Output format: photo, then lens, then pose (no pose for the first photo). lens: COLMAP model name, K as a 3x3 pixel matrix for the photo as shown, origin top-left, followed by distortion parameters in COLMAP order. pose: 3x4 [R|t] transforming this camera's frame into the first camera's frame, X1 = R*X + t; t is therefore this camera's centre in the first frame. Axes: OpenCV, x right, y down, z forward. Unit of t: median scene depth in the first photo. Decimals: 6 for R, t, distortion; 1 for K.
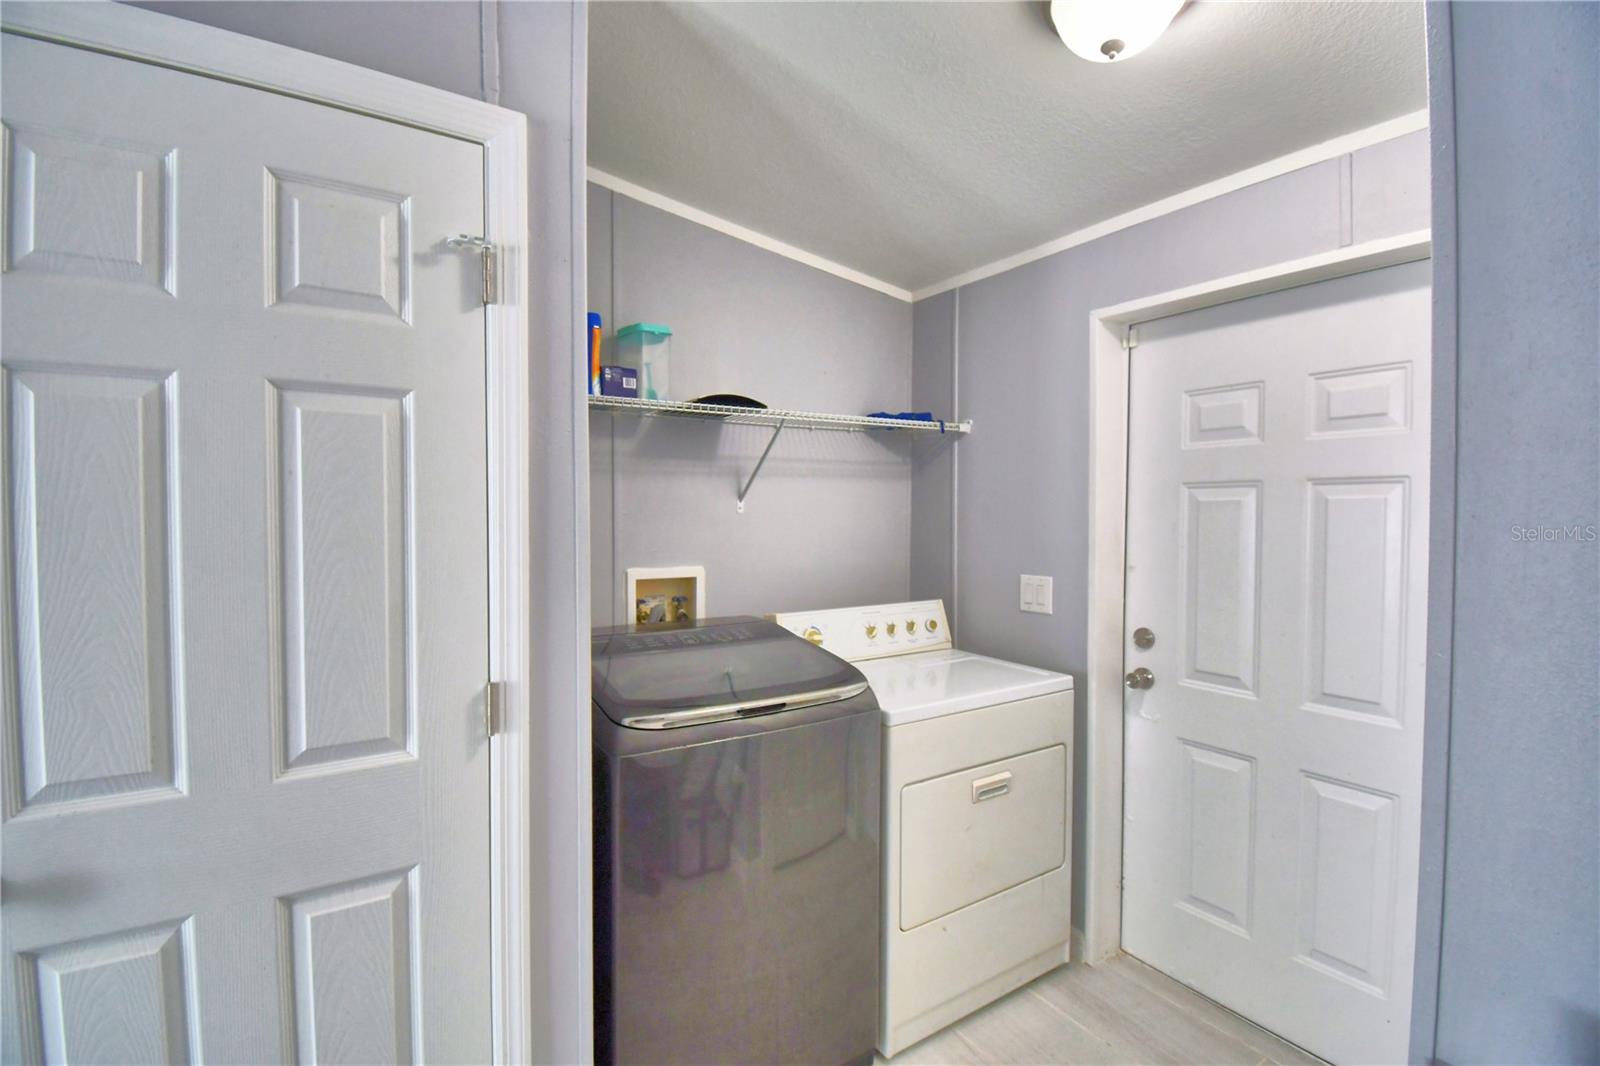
lens RADIAL K [[718.4, 0, 800.8], [0, 718.4, 533.7], [0, 0, 1]] dist [-0.003994, -0.001612]
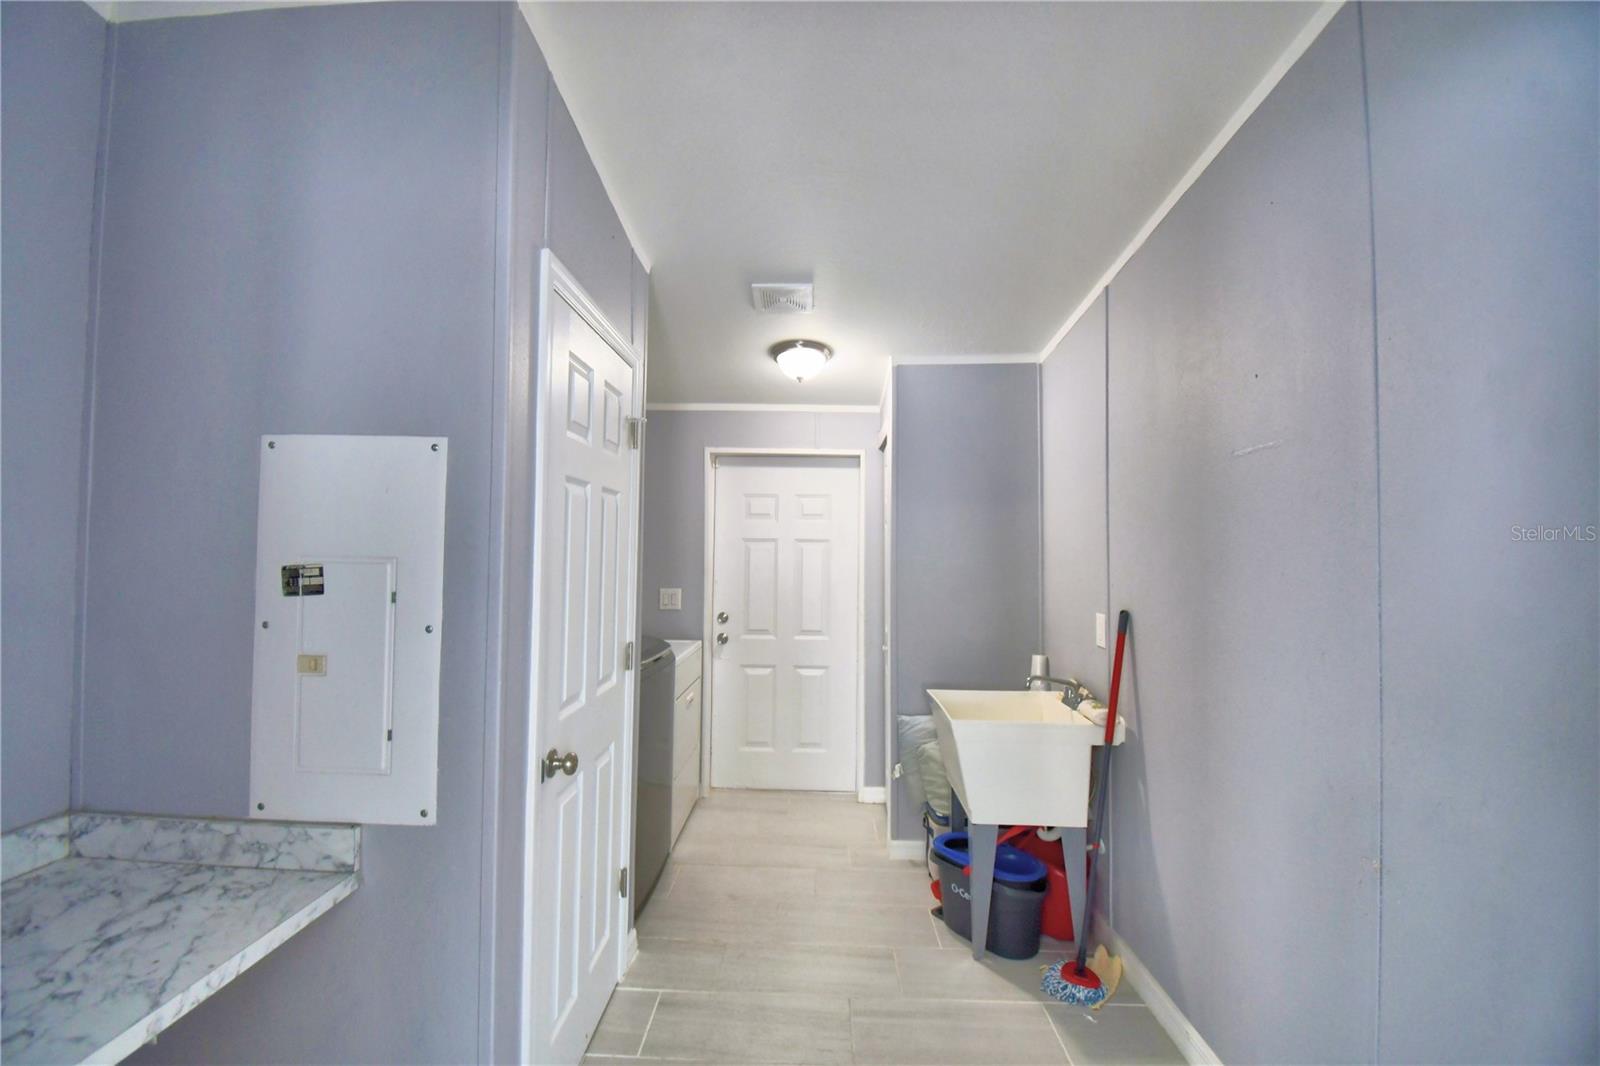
lens RADIAL K [[718.4, 0, 798.9], [0, 718.4, 533.0], [0, 0, 1]] dist [-0.003994, -0.001612]
pose [[0.557329, 0.022316, 0.829992, -1.071415], [0.014958, 0.999207, -0.036909, -0.009239], [-0.830157, 0.032986, 0.556553, -0.274835]]
